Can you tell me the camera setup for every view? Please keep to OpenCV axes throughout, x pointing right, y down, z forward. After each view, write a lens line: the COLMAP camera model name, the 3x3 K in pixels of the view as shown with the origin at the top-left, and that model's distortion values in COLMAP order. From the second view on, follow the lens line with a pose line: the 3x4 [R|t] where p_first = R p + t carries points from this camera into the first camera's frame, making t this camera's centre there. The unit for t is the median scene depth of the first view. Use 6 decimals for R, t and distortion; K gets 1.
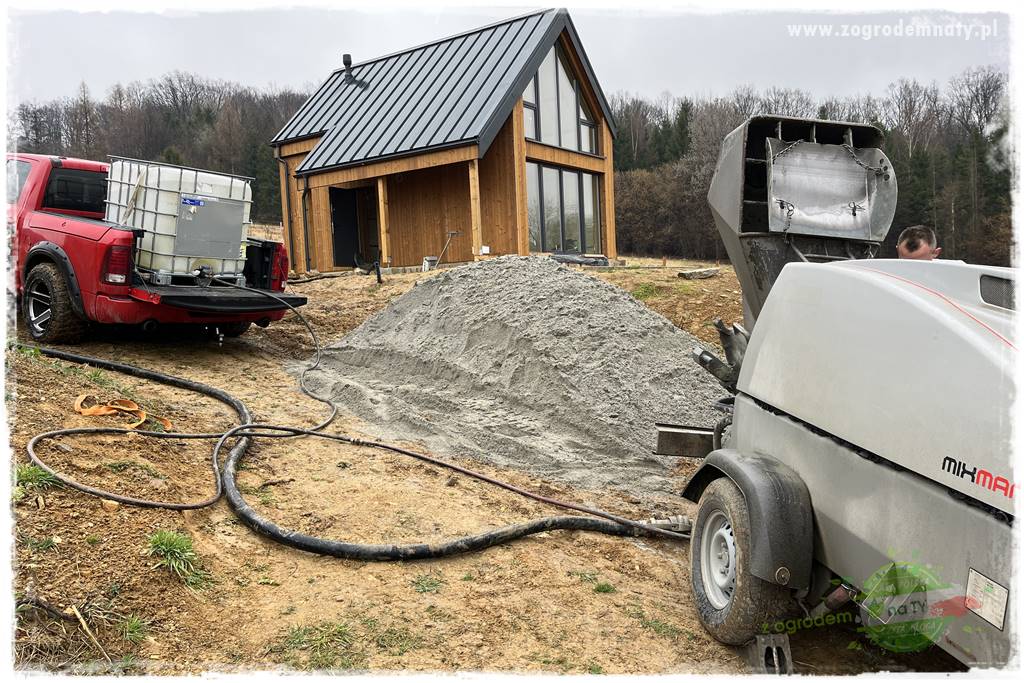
lens RADIAL K [[761.5, 0, 512.0], [0, 761.5, 341.5], [0, 0, 1]] dist [0.057869, -0.076312]
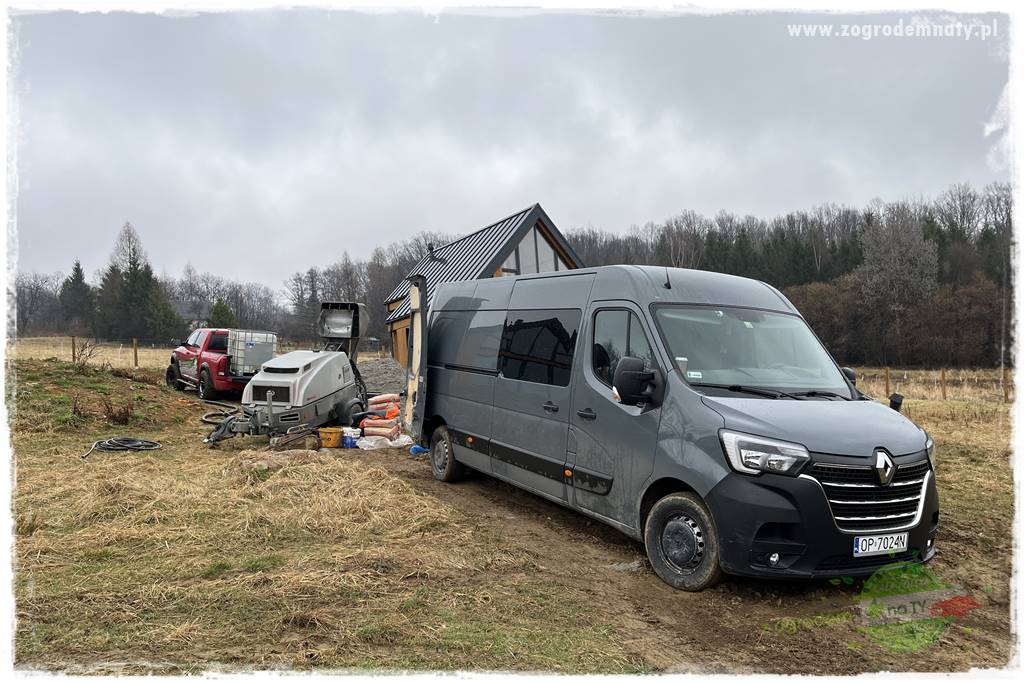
lens RADIAL K [[749.1, 0, 513.7], [0, 749.1, 409.5], [0, 0, 1]] dist [0.003945, 0.000793]
pose [[0.952784, -0.031689, -0.301992, 1.010880], [0.010182, 0.997315, -0.072526, 0.197289], [0.303479, 0.066027, 0.950548, -0.961600]]
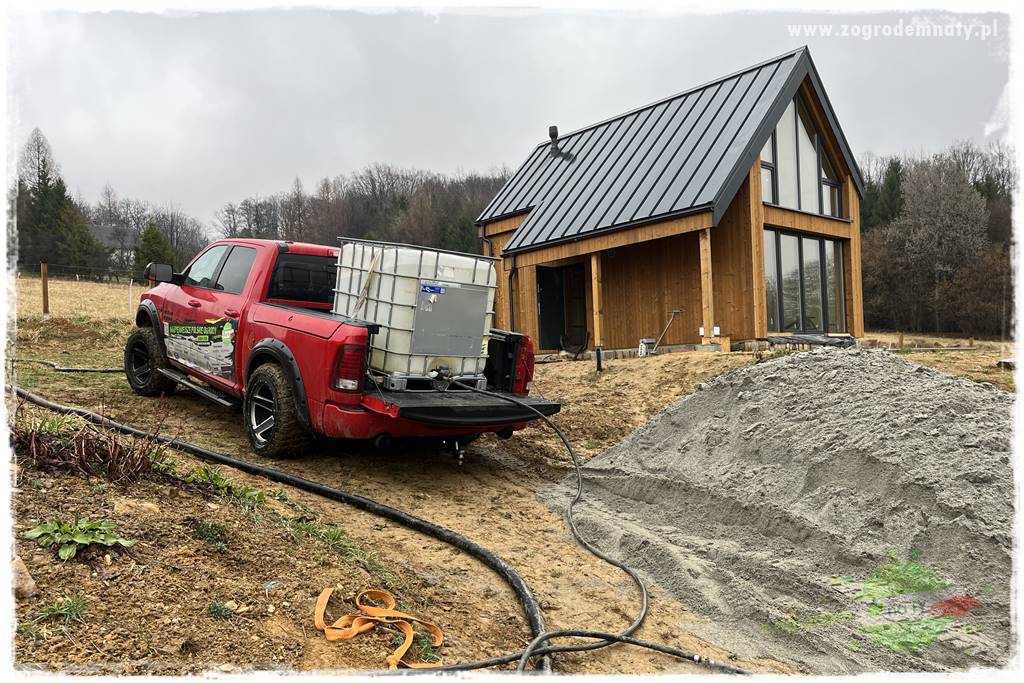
lens RADIAL K [[762.1, 0, 511.3], [0, 762.1, 390.4], [0, 0, 1]] dist [0.056324, -0.074802]
pose [[0.973890, 0.008749, -0.226851, -0.123490], [-0.016294, 0.999374, -0.031409, -0.041247], [0.226434, 0.034285, 0.973423, 0.190020]]
